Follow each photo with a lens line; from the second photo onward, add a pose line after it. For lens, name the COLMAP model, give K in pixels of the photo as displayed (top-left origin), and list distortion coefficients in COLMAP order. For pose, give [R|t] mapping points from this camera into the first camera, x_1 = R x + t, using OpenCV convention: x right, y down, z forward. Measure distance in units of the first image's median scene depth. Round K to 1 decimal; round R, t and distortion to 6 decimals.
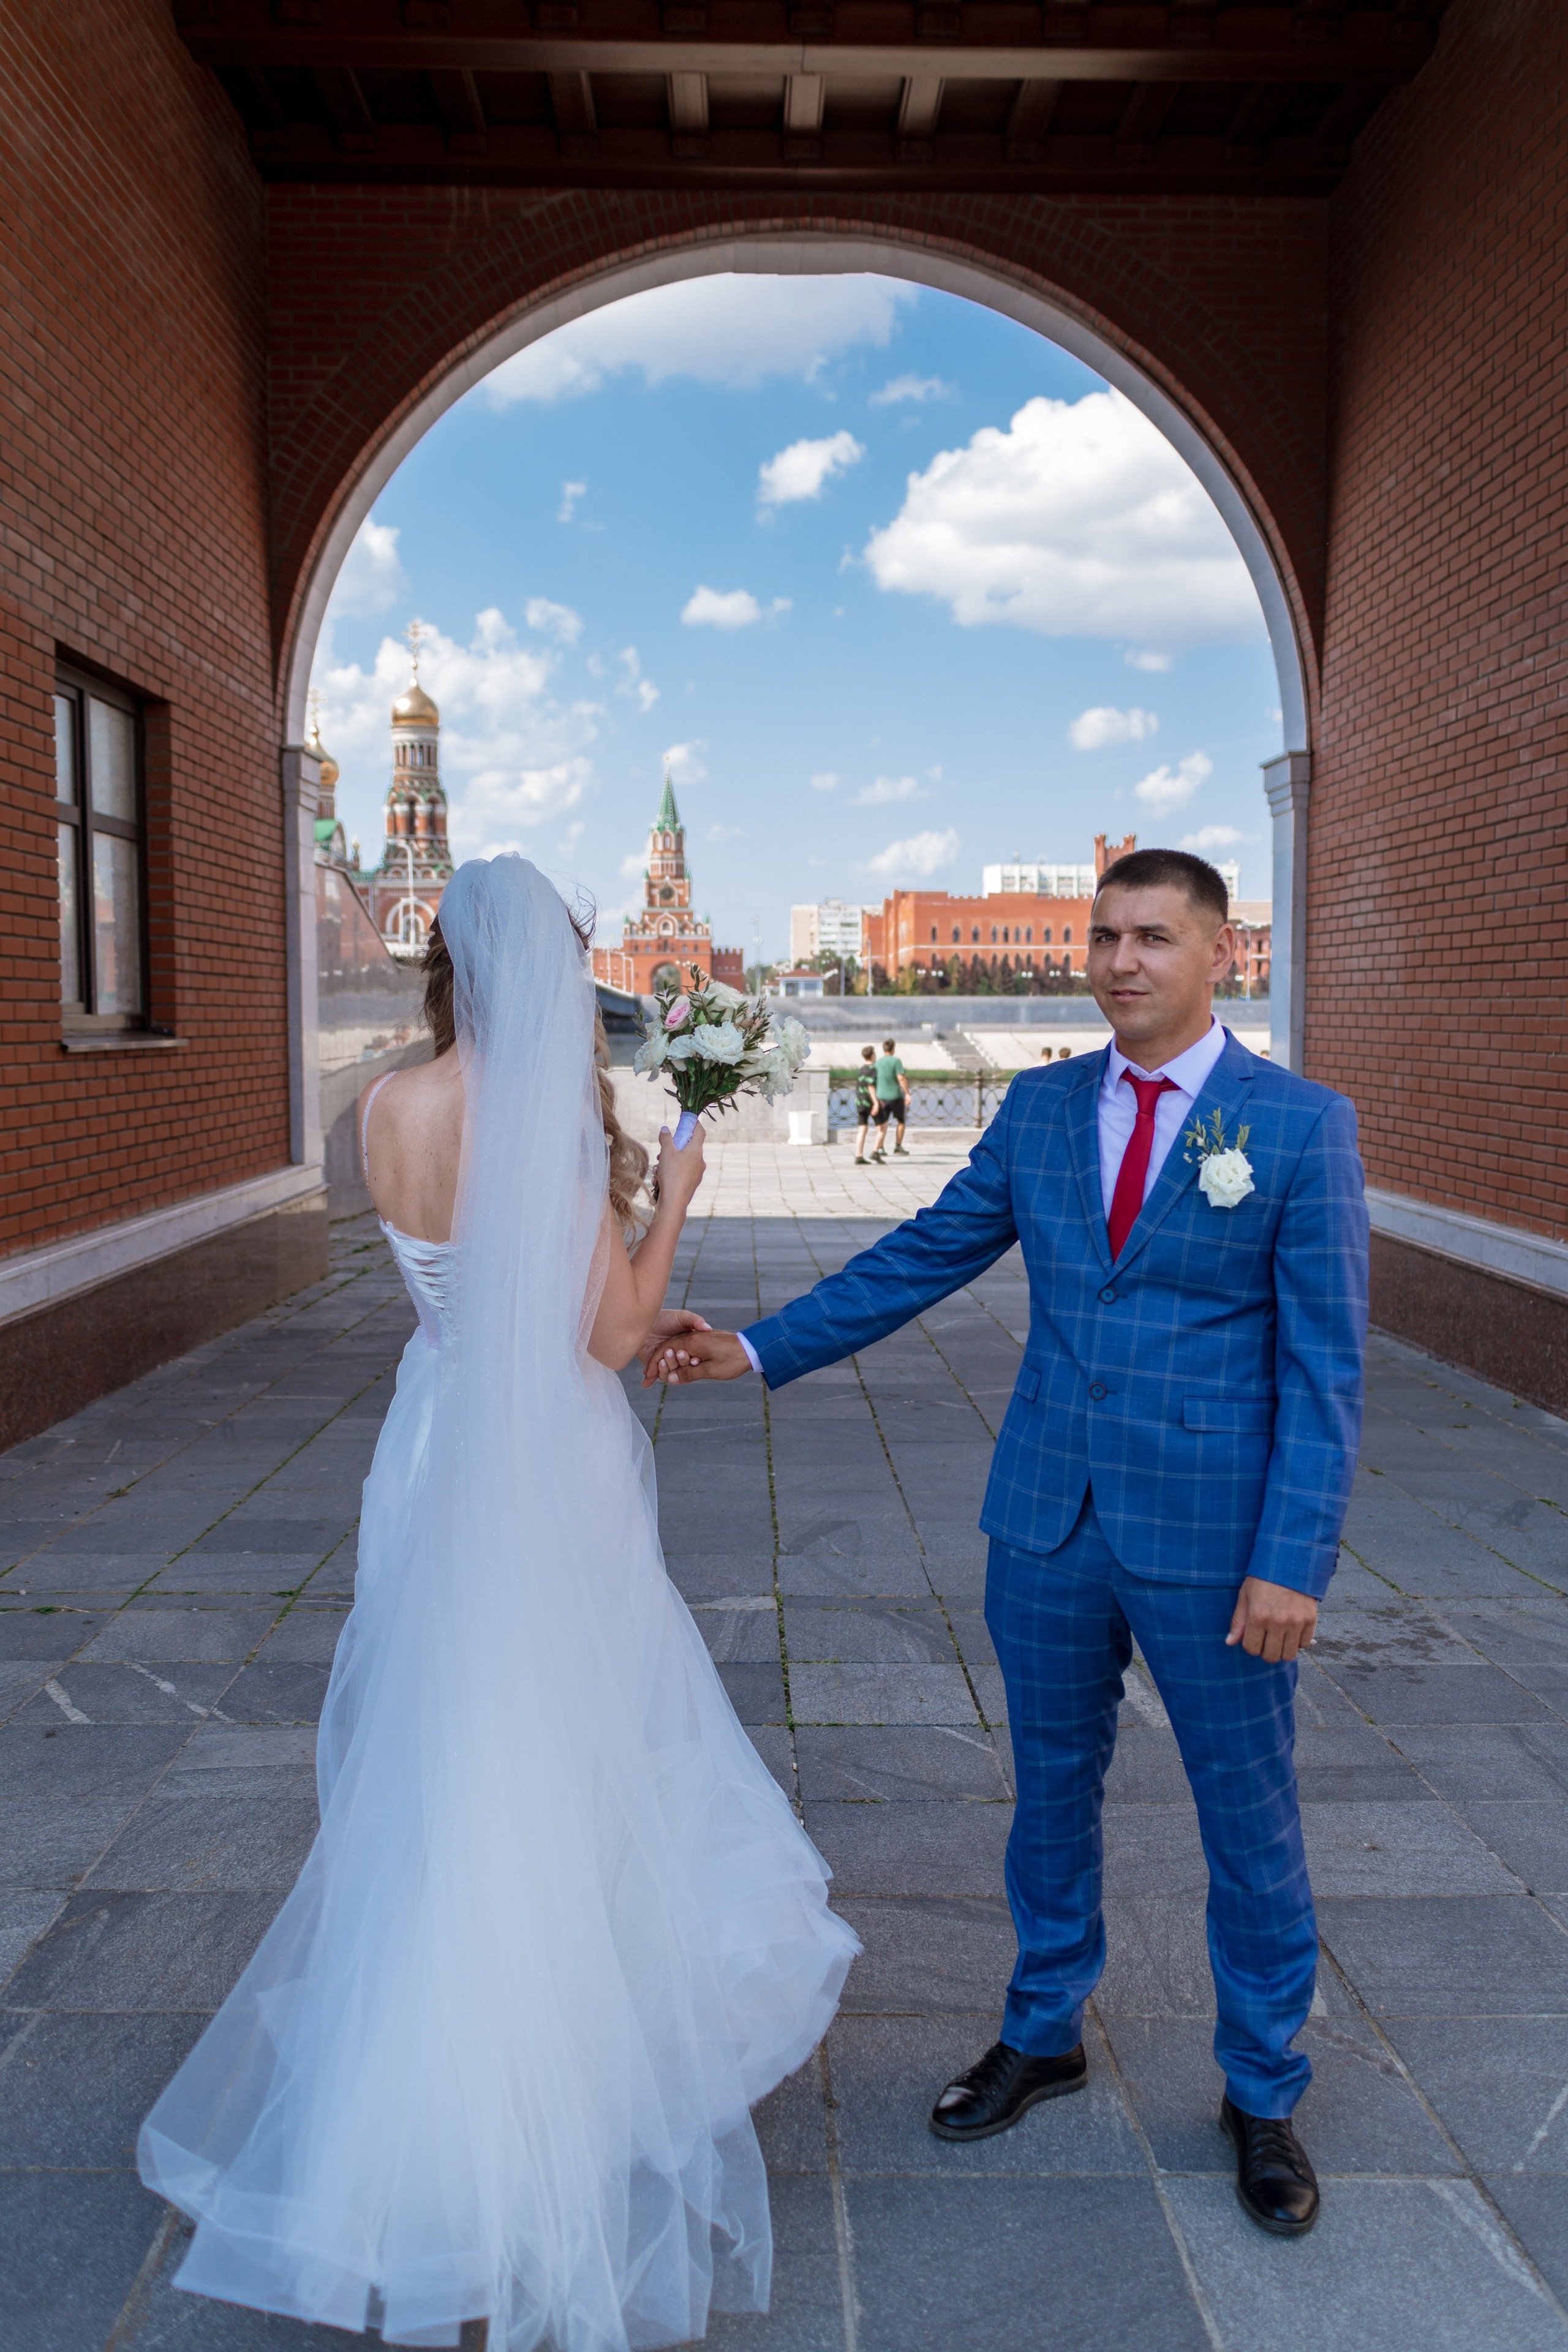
lens RADIAL K [[1666.1, 0, 784.0], [0, 1666.1, 1176.0], [0, 0, 1]] dist [-0.055007, 0.047211]
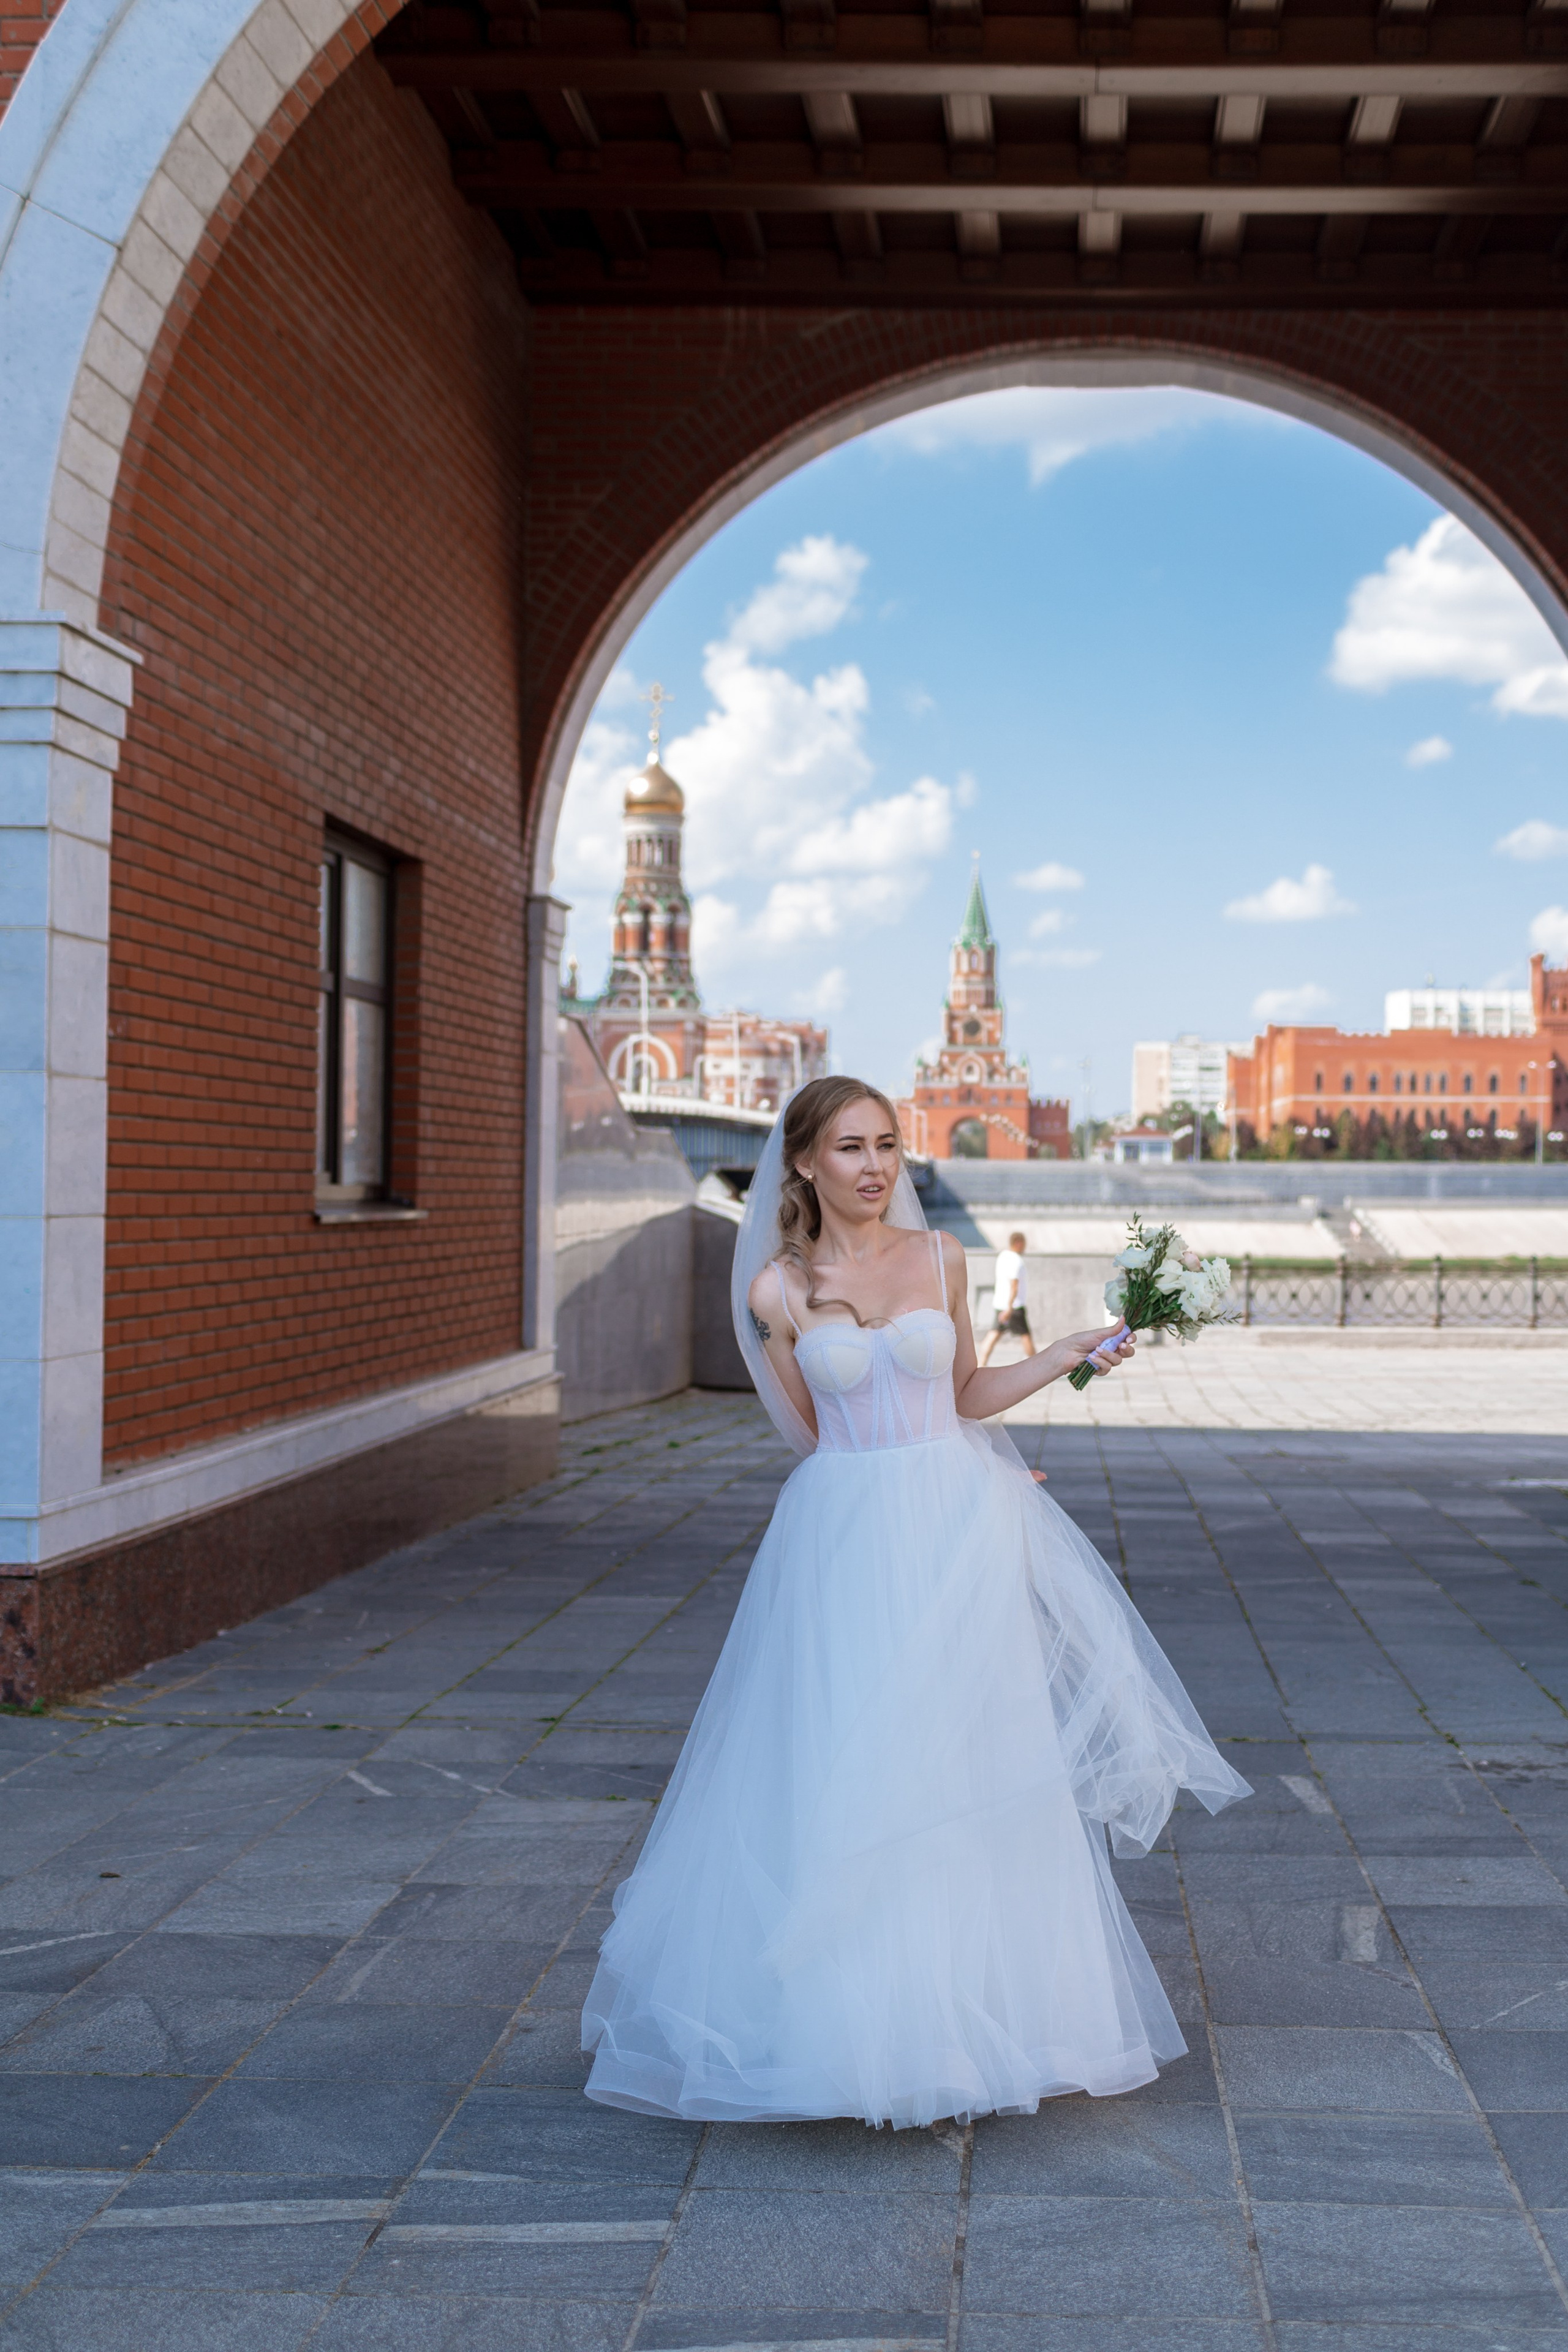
lens RADIAL K [[2377.3, 0, 1057.2], [0, 2377.3, 1115.7], [0, 0, 1]] dist [-0.001980, -0.018332]
pose [[0.999151, 0.007079, -0.040597, 0.049024], [-0.012072, 0.992199, -0.124079, 0.024803], [0.039402, 0.124464, 0.991442, -0.305215]]
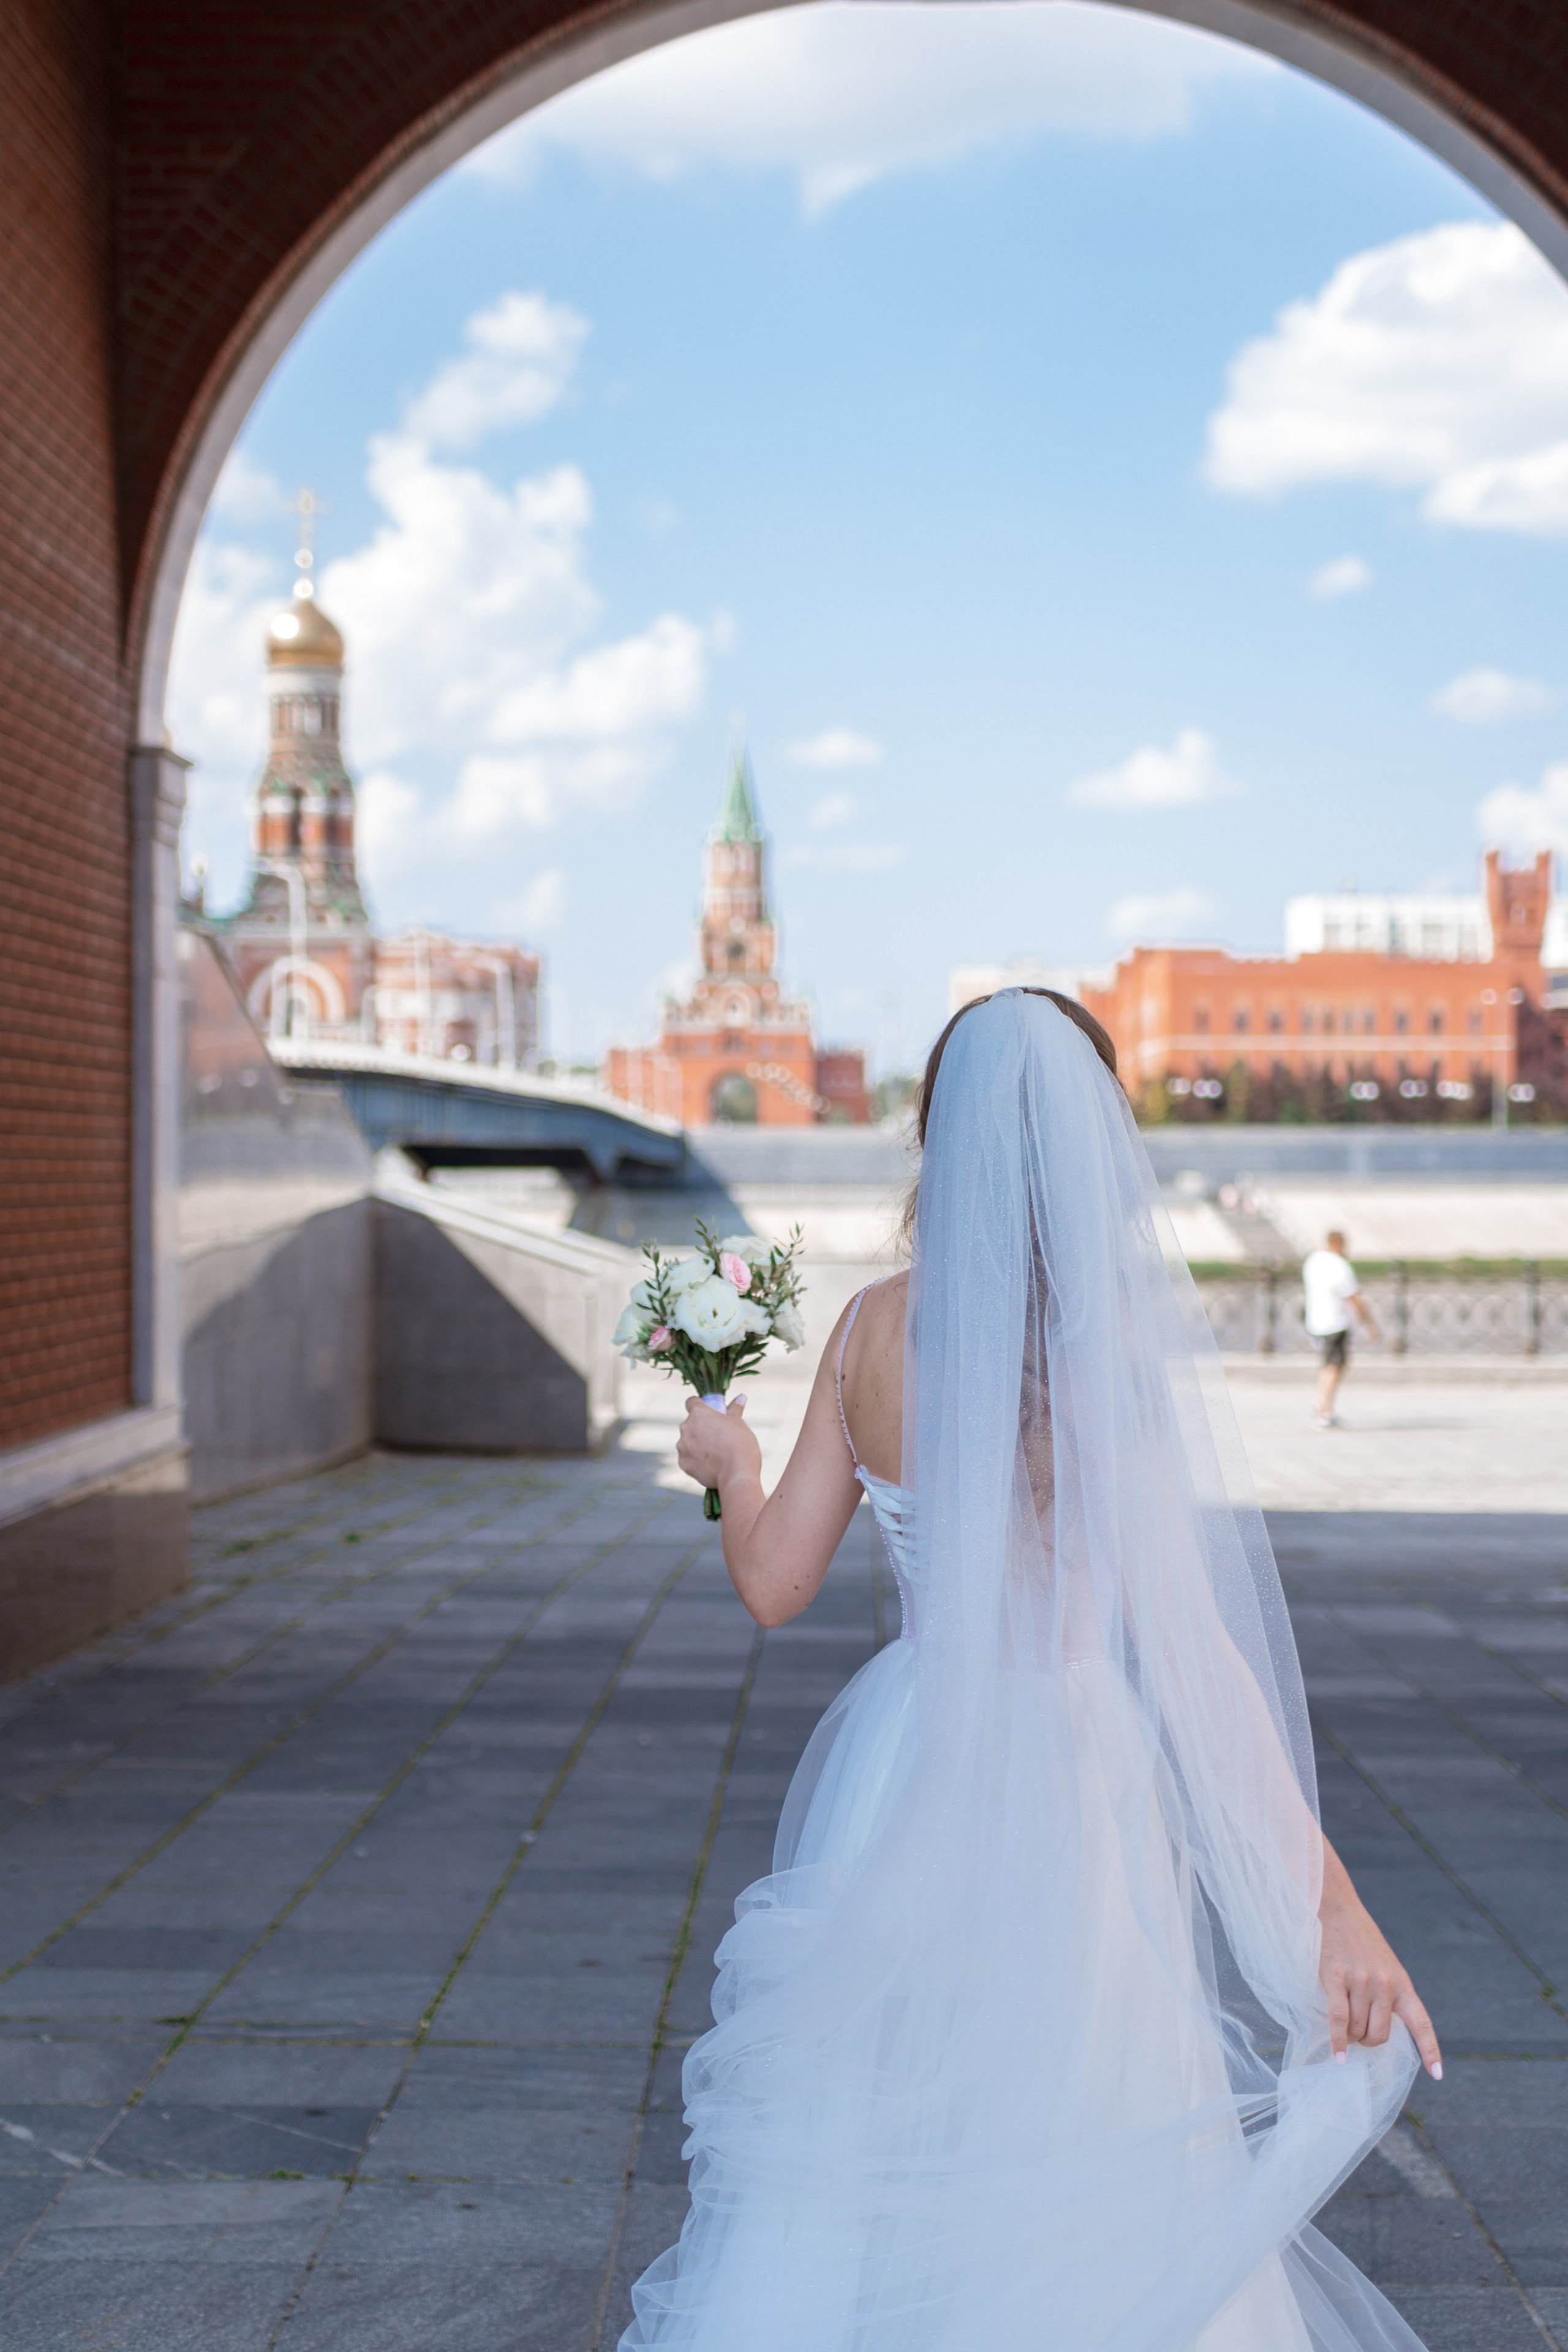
lens RADIAL K [[3059.6, 0, 784.0], [0, 3059.6, 1176.0], [0, 0, 1]] dist [-0.011159, 0.096026]
pose [[0.998552, 0.001134, -0.053787, 0.009248], [-0.005994, 0.995898, -0.090283, 0.008932], [0.053464, 0.090475, 0.994463, -0.143588]]
